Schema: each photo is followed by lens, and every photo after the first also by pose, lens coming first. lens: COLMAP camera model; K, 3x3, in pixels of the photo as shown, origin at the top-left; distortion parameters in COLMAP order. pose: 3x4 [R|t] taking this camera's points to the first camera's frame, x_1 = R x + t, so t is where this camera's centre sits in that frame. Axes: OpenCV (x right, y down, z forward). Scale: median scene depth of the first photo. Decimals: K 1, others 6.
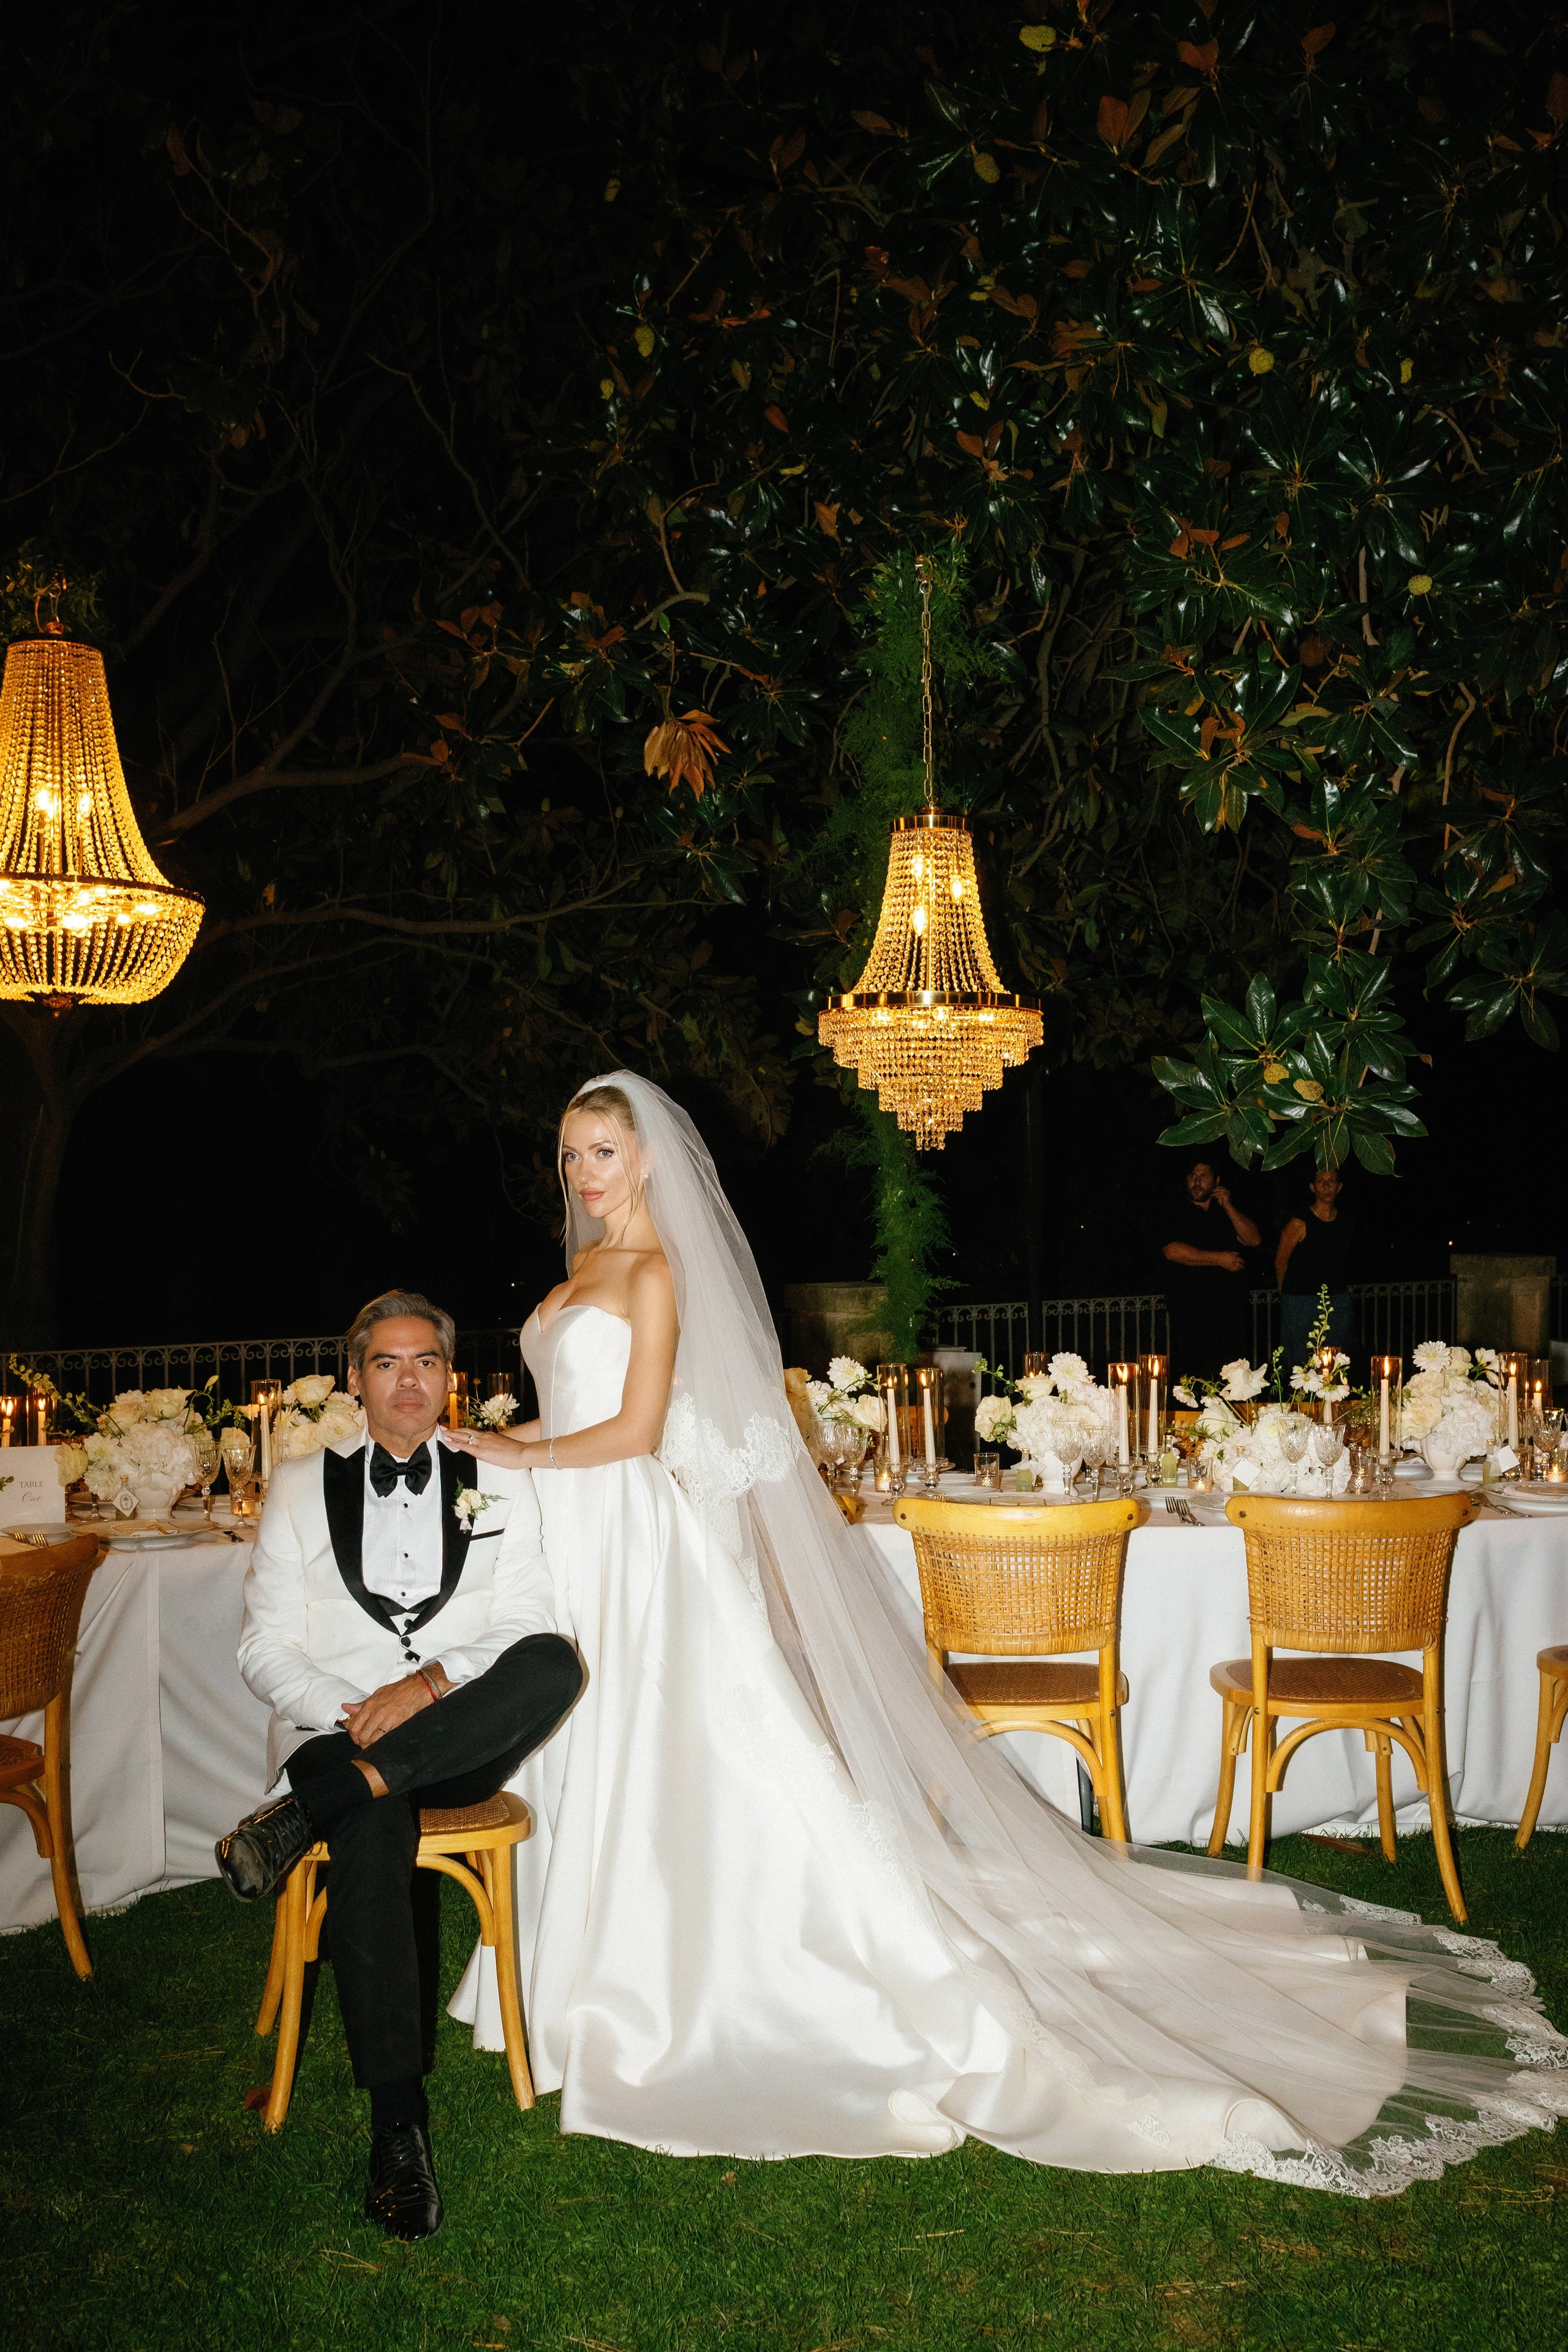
lens RADIAL K [[2187.0, 0, 784.0], [0, 2187.0, 1176.0], [0, 0, 1]] dist [0.006572, -0.098943]
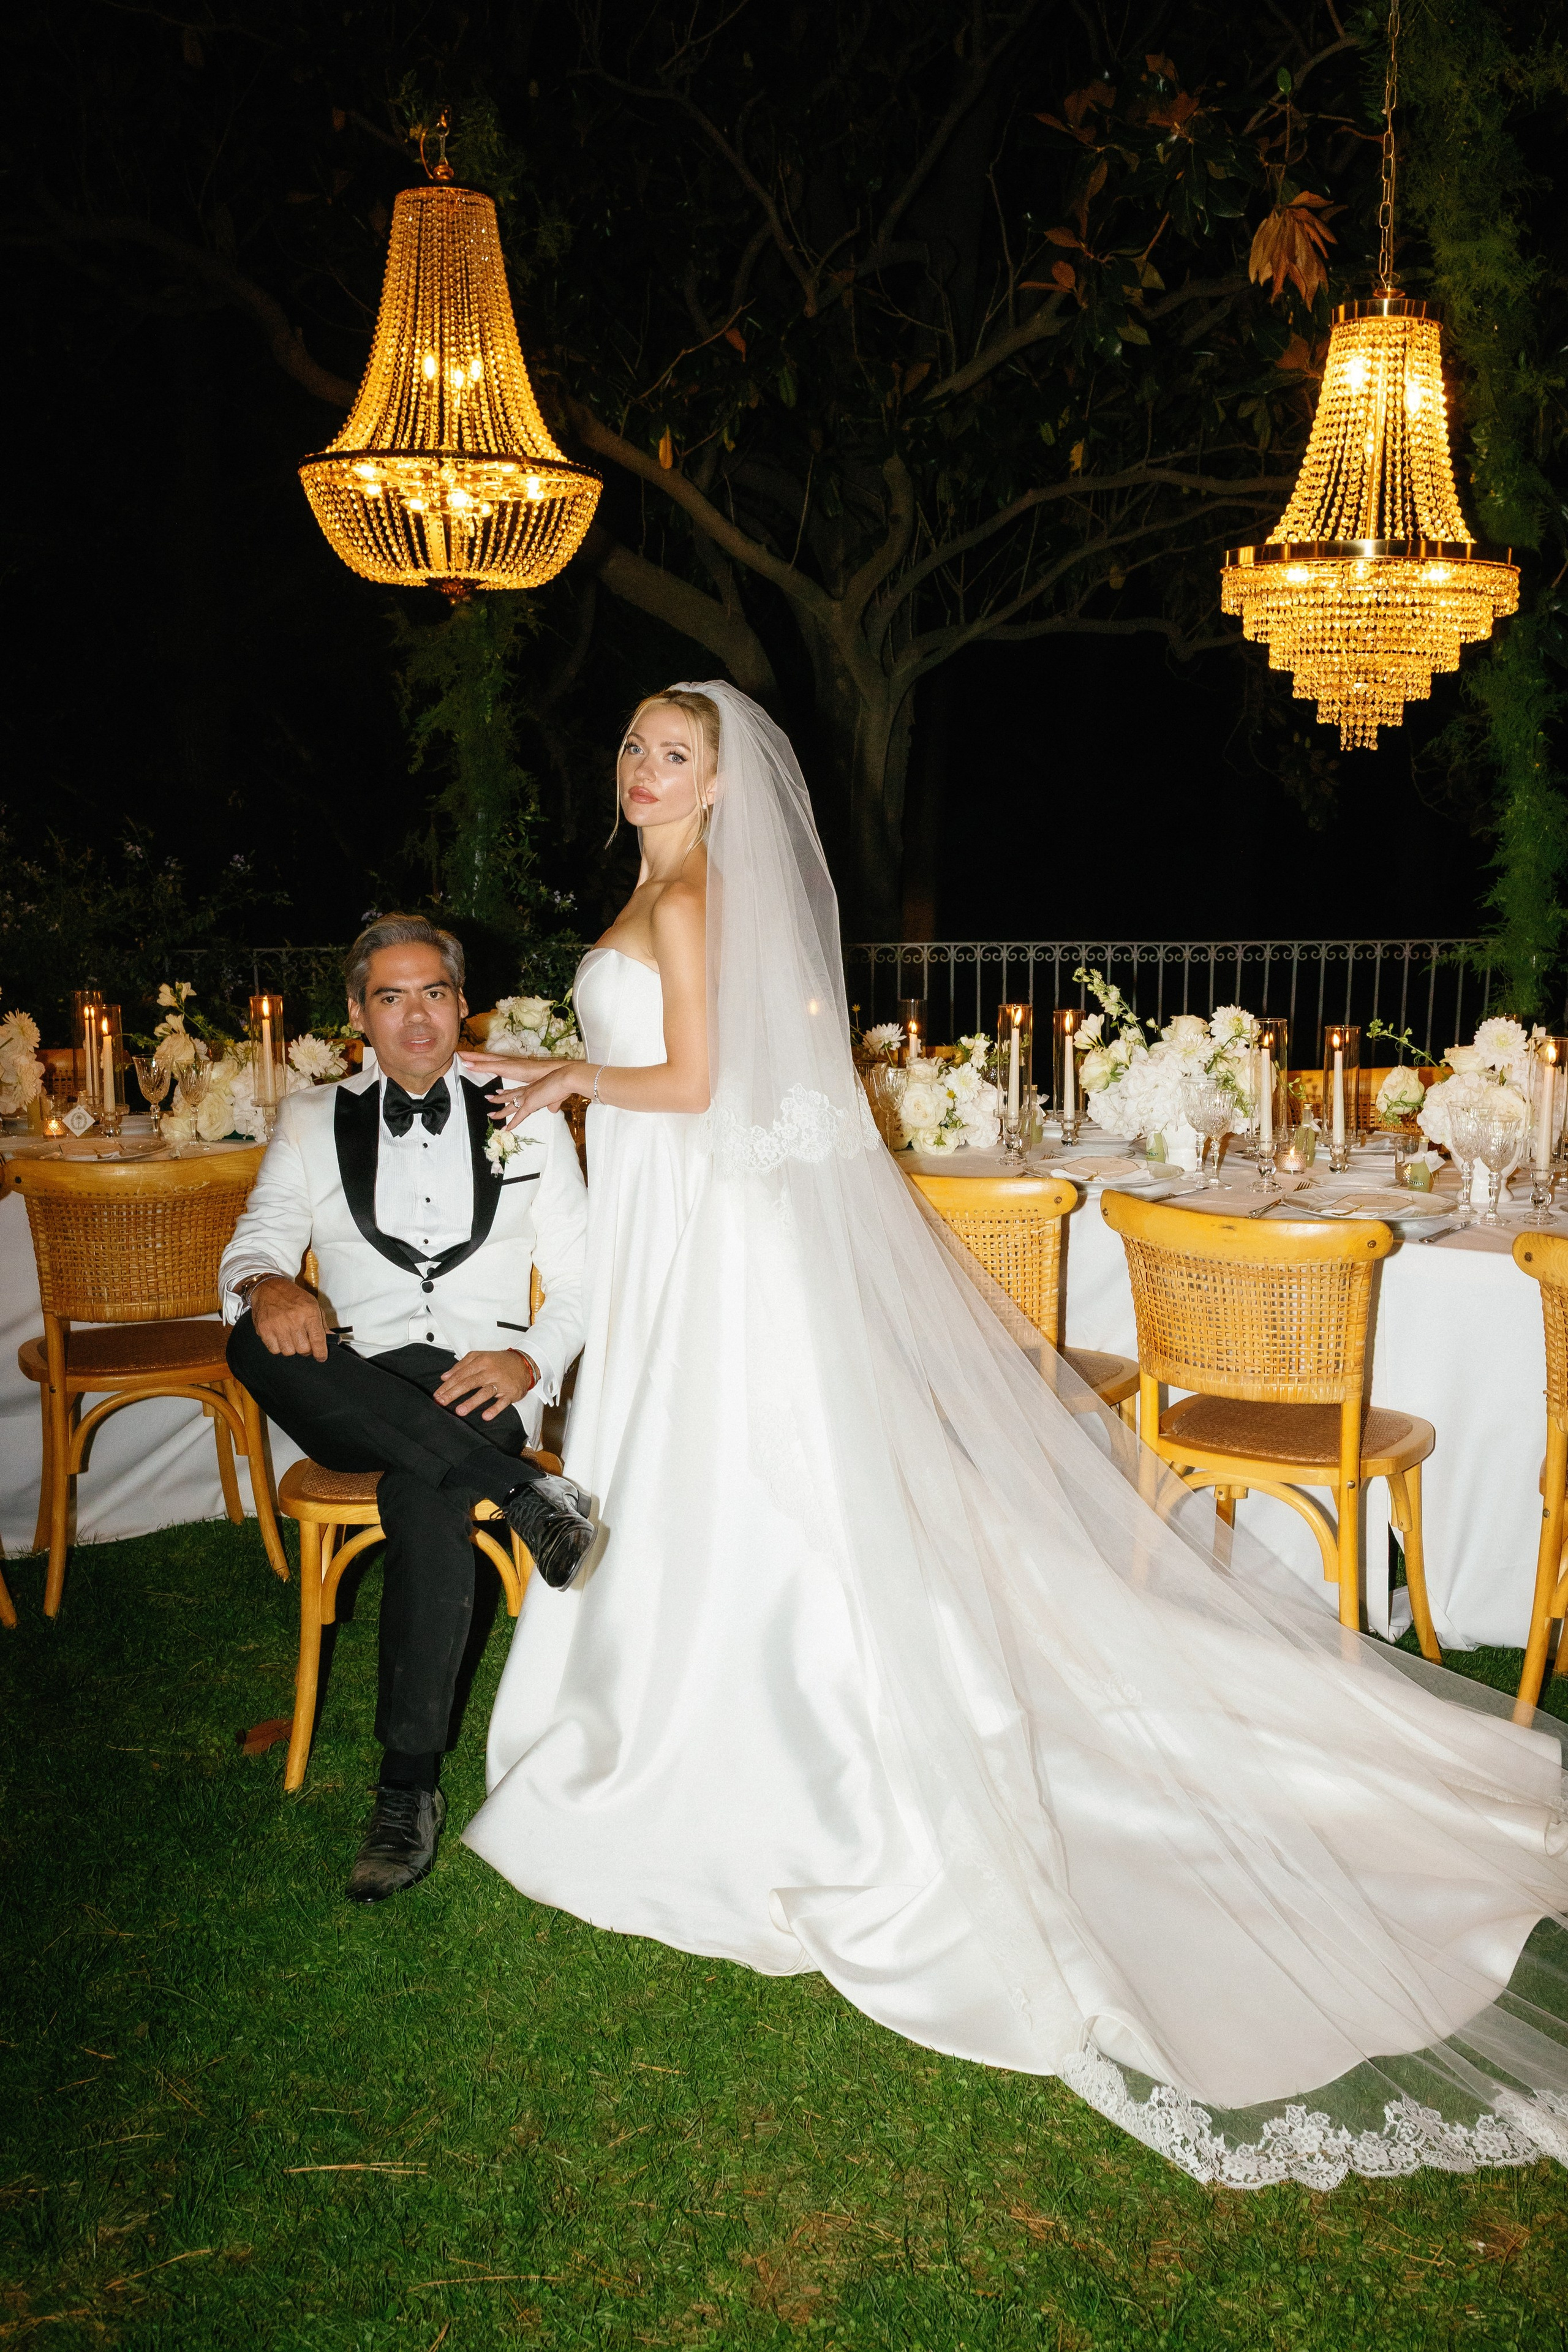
lens RADIAL K [[2187.0, 0, 784.0], [0, 2187.0, 1176.0], [0, 0, 1]] dist [0.006572, -0.098943]
pose [[0.867393, 0.098953, -0.487686, 0.292793], [-0.006212, 0.982106, 0.188225, -0.007677], [0.497584, -0.160236, 0.852487, 0.211320]]
